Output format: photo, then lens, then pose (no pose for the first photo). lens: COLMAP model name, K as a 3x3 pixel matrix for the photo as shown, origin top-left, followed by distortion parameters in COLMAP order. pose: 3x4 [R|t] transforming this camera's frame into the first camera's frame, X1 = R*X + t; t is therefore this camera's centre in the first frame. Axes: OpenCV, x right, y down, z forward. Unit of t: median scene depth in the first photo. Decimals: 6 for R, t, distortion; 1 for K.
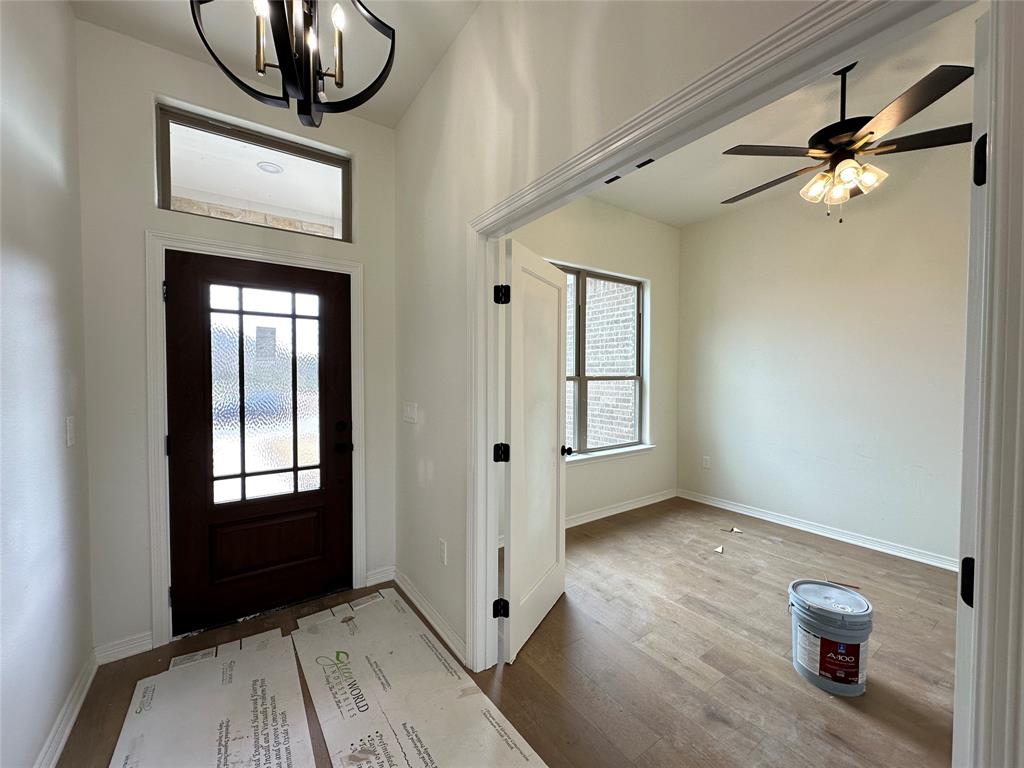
lens RADIAL K [[407.5, 0, 511.3], [0, 407.5, 383.5], [0, 0, 1]] dist [-0.002467, 0.000501]
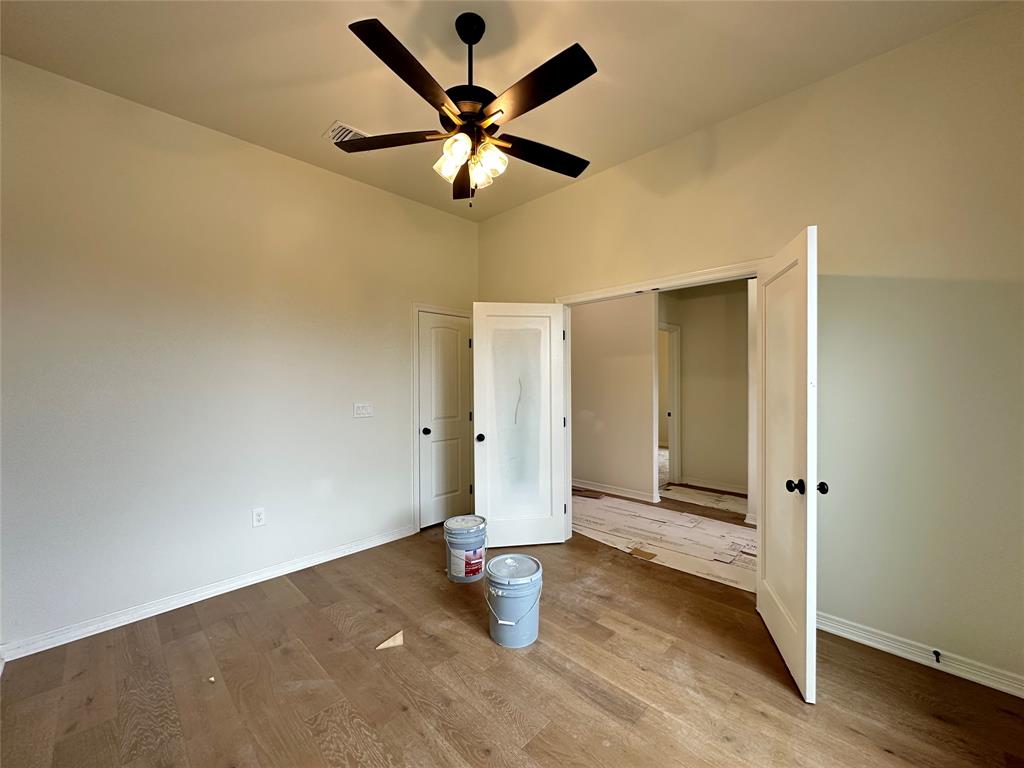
lens RADIAL K [[407.5, 0, 511.3], [0, 407.5, 383.5], [0, 0, 1]] dist [-0.002467, 0.000501]
pose [[-0.983744, -0.002014, -0.179564, 0.934387], [-0.007567, 0.999514, 0.030247, -0.038080], [0.179416, 0.031114, -0.983281, 1.999281]]
